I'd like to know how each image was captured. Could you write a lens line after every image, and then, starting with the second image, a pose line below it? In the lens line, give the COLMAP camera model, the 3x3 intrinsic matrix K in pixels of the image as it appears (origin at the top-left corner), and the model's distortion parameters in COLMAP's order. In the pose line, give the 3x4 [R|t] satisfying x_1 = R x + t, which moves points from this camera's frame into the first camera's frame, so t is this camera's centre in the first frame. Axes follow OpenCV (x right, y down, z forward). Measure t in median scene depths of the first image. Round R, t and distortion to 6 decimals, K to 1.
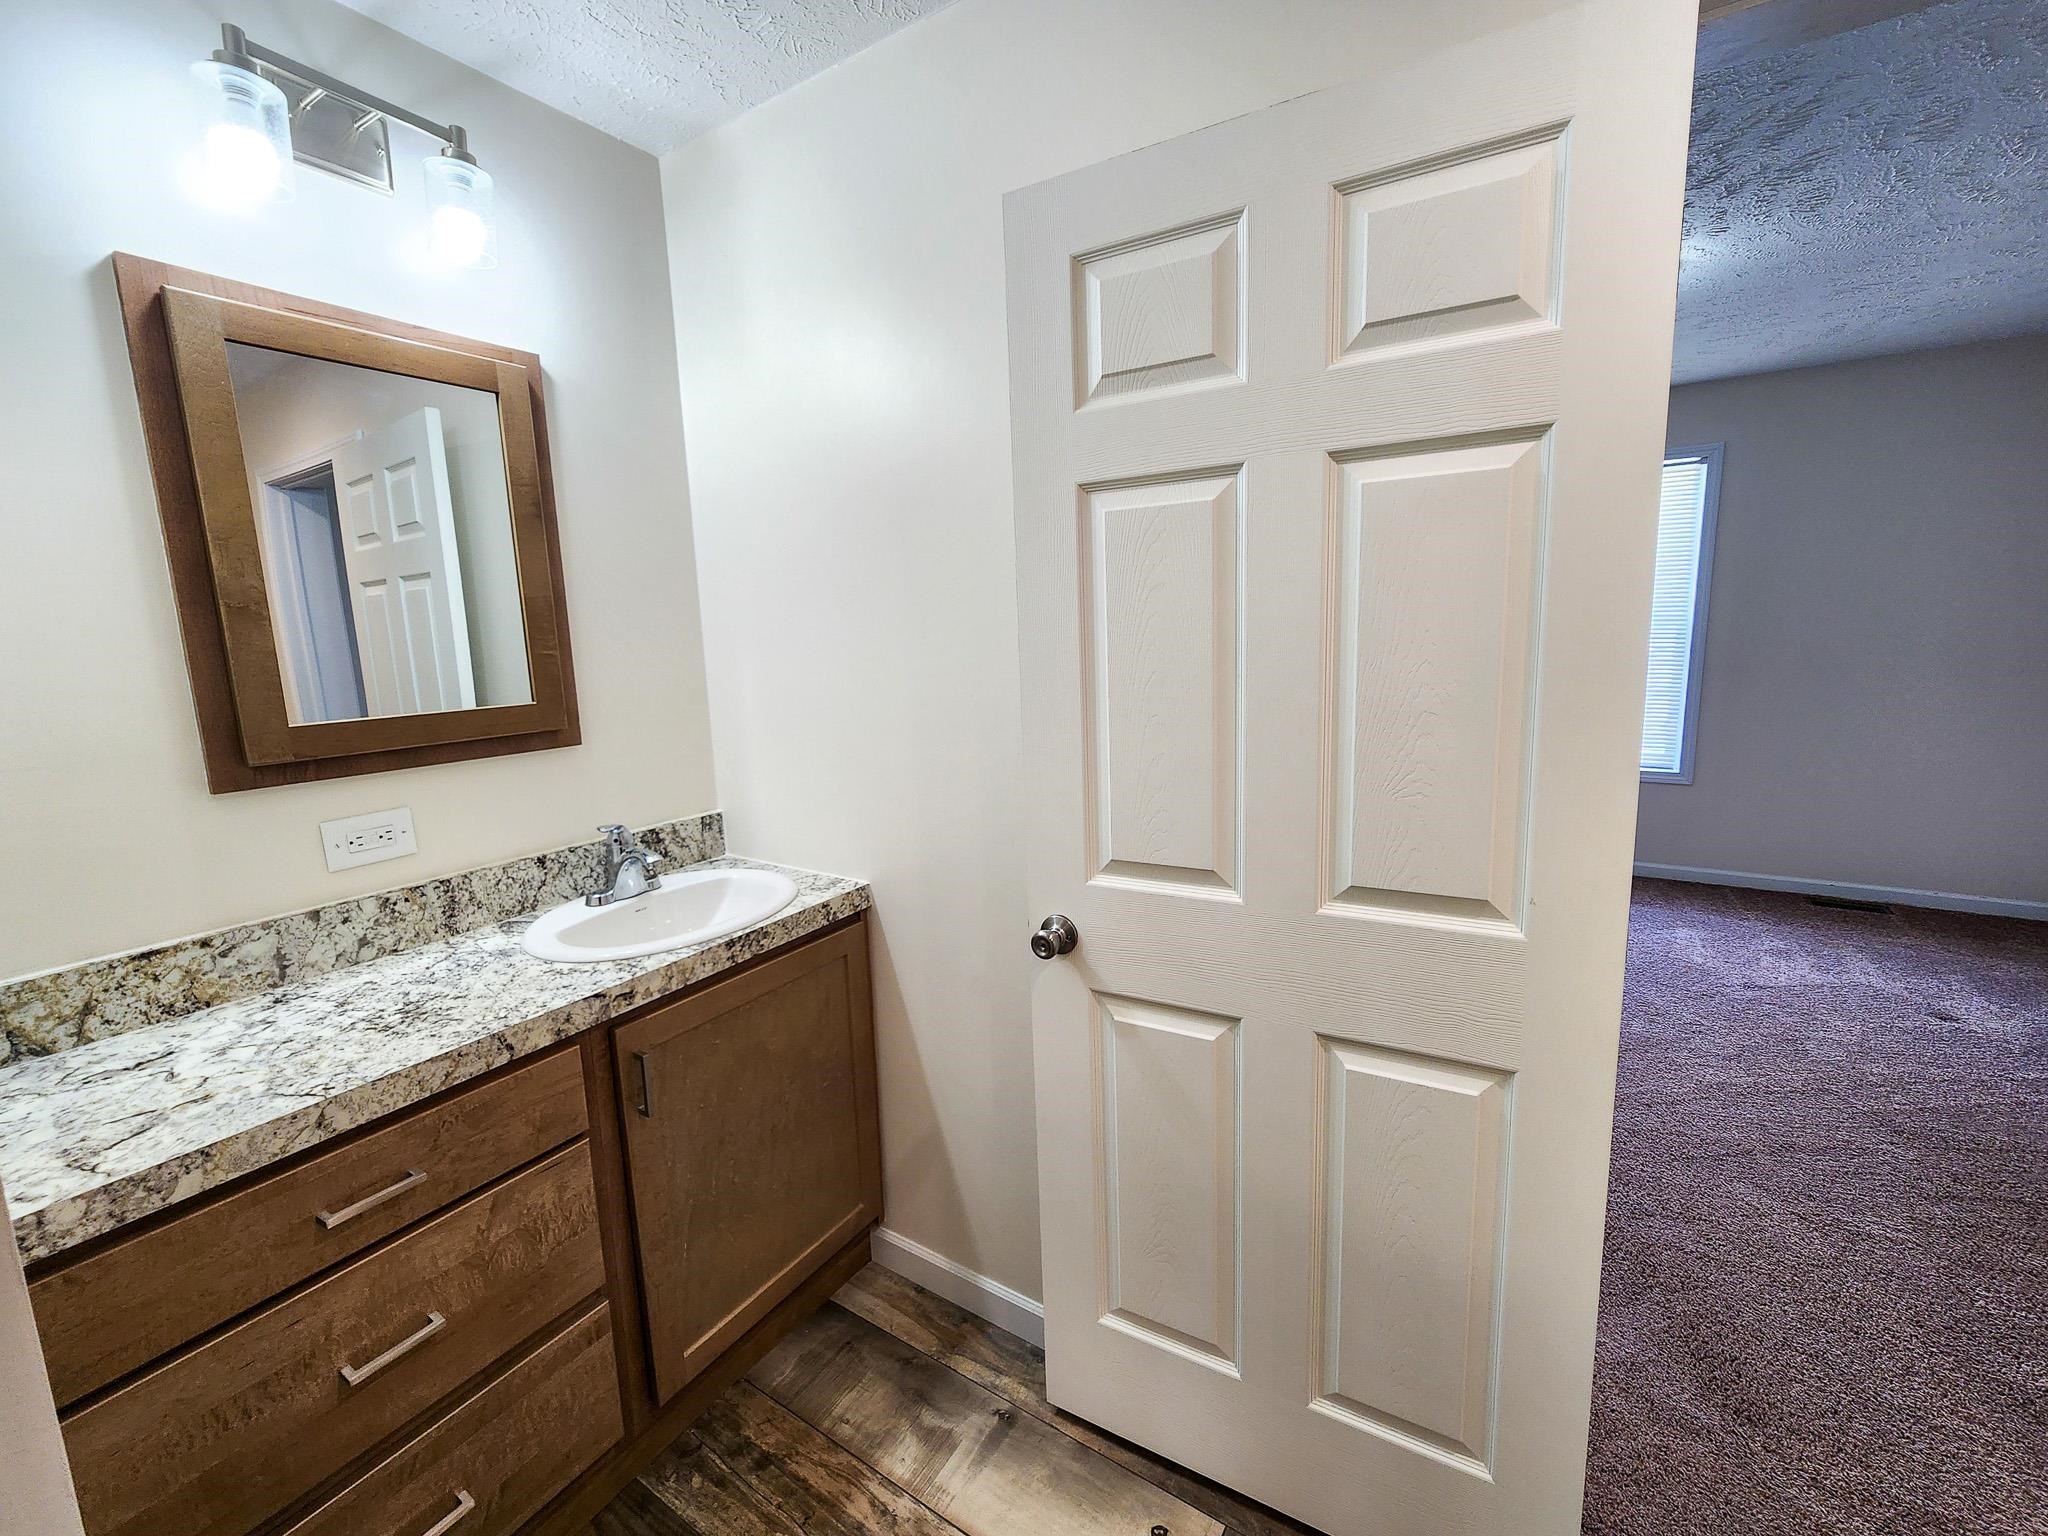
lens RADIAL K [[844.5, 0, 1020.1], [0, 844.5, 761.5], [0, 0, 1]] dist [0.001199, 0.000714]
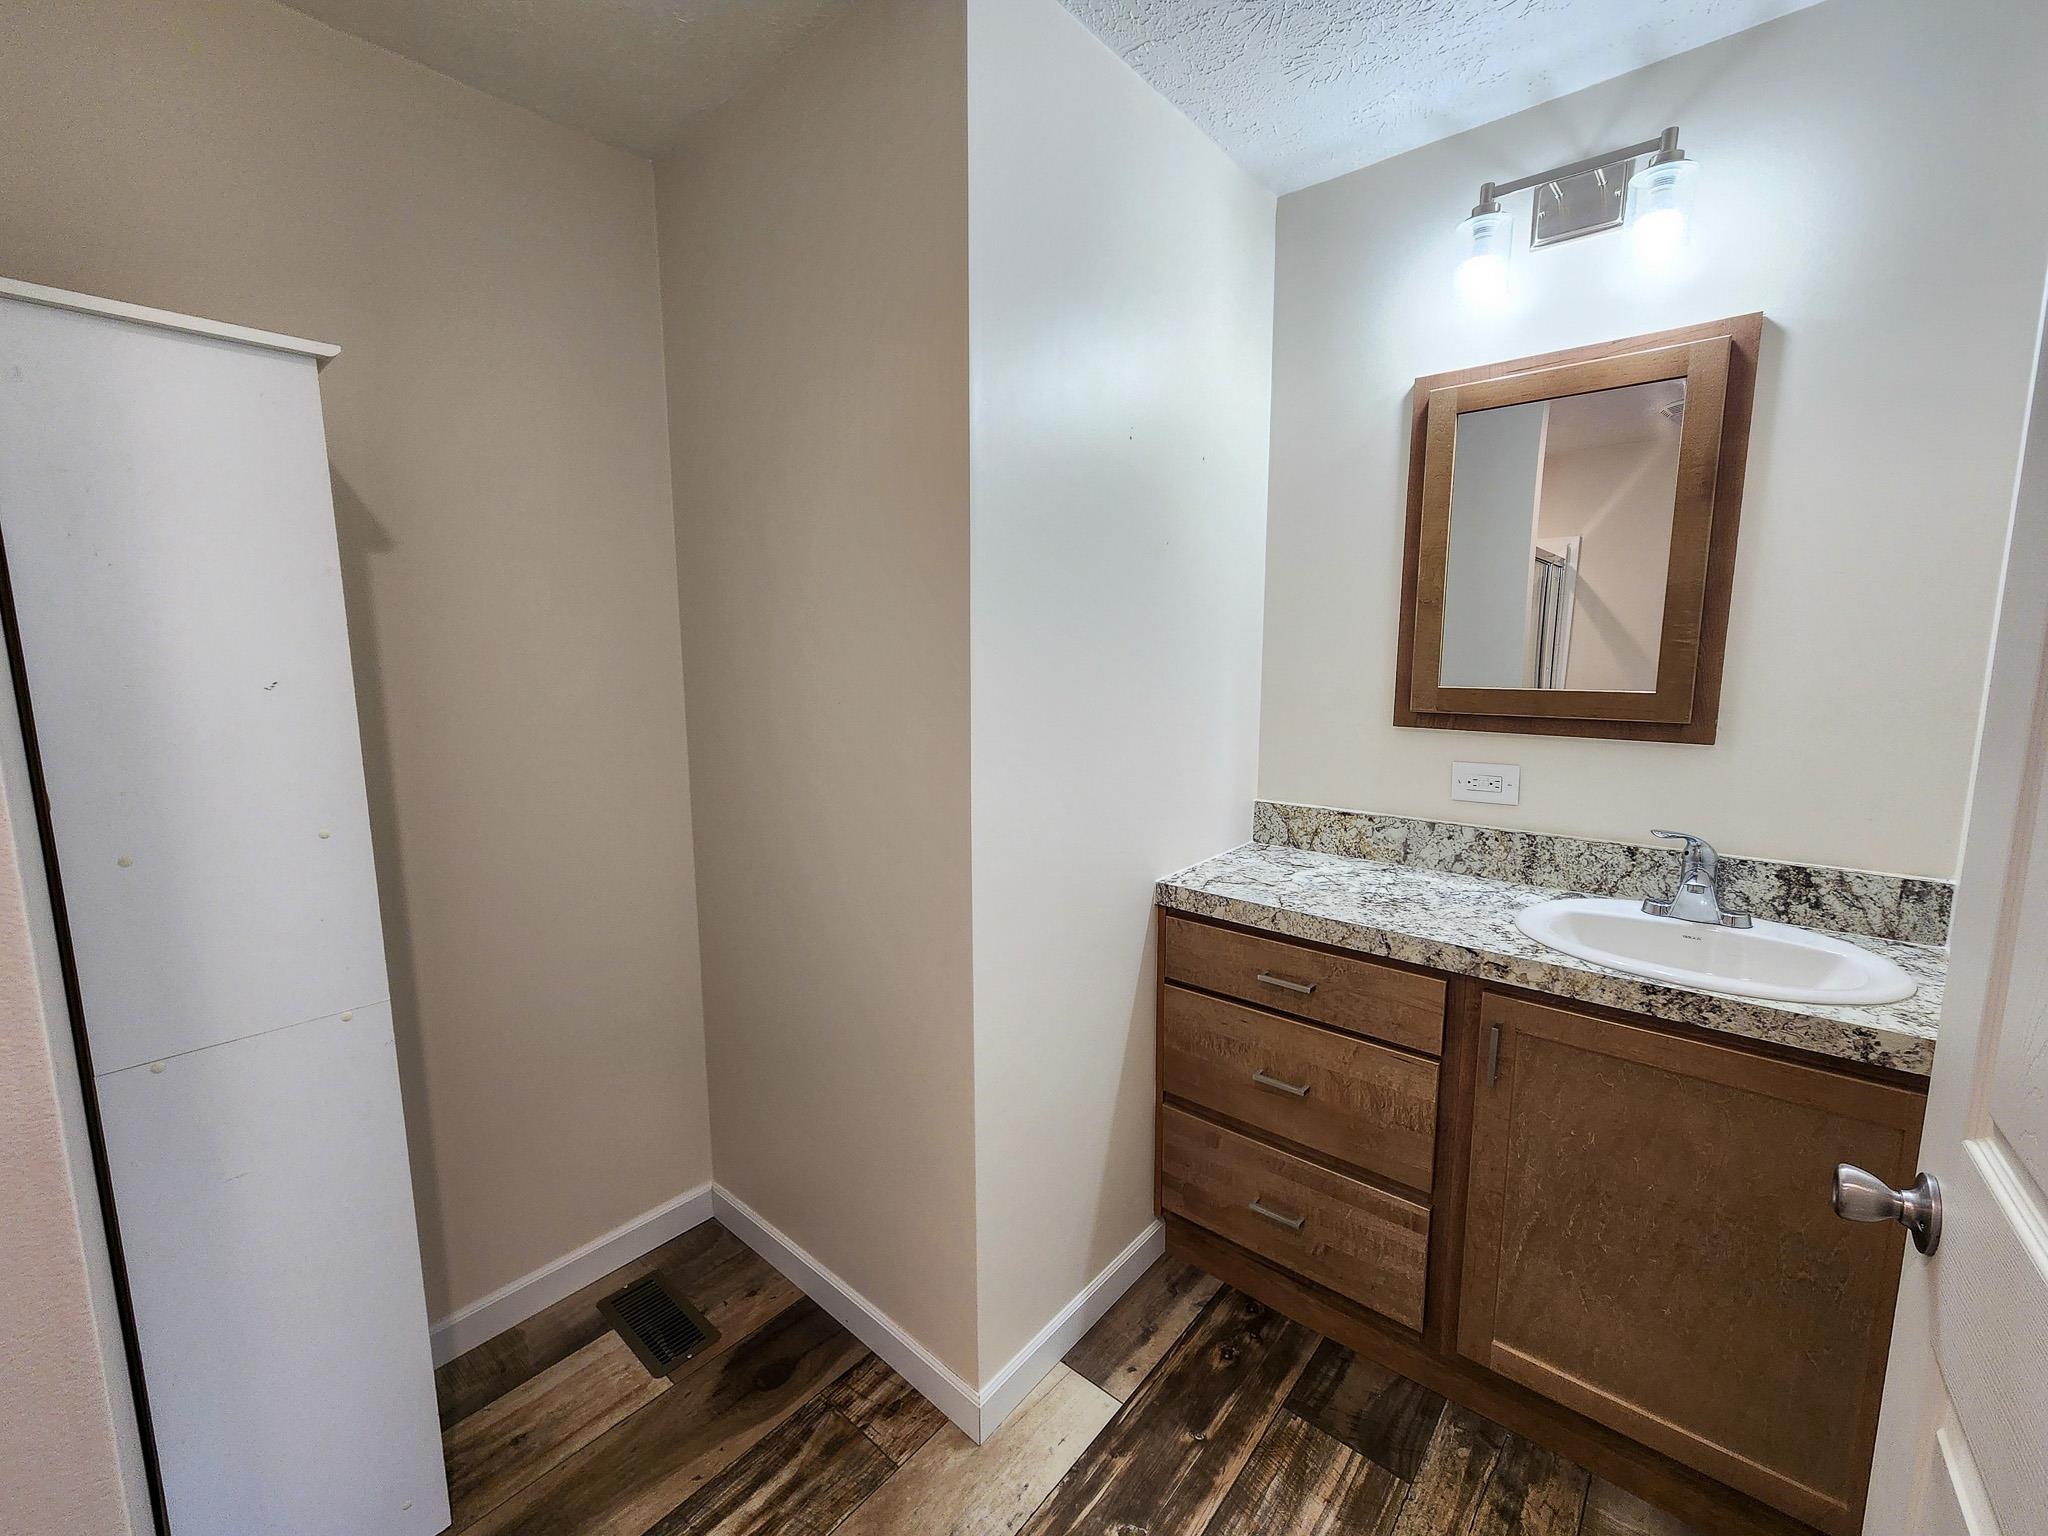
lens RADIAL K [[844.5, 0, 1020.1], [0, 844.5, 761.5], [0, 0, 1]] dist [0.001199, 0.000714]
pose [[-0.130788, 0.170521, -0.976636, 0.571211], [-0.147531, 0.970782, 0.189256, -0.079741], [0.980372, 0.168836, -0.101809, 0.456293]]
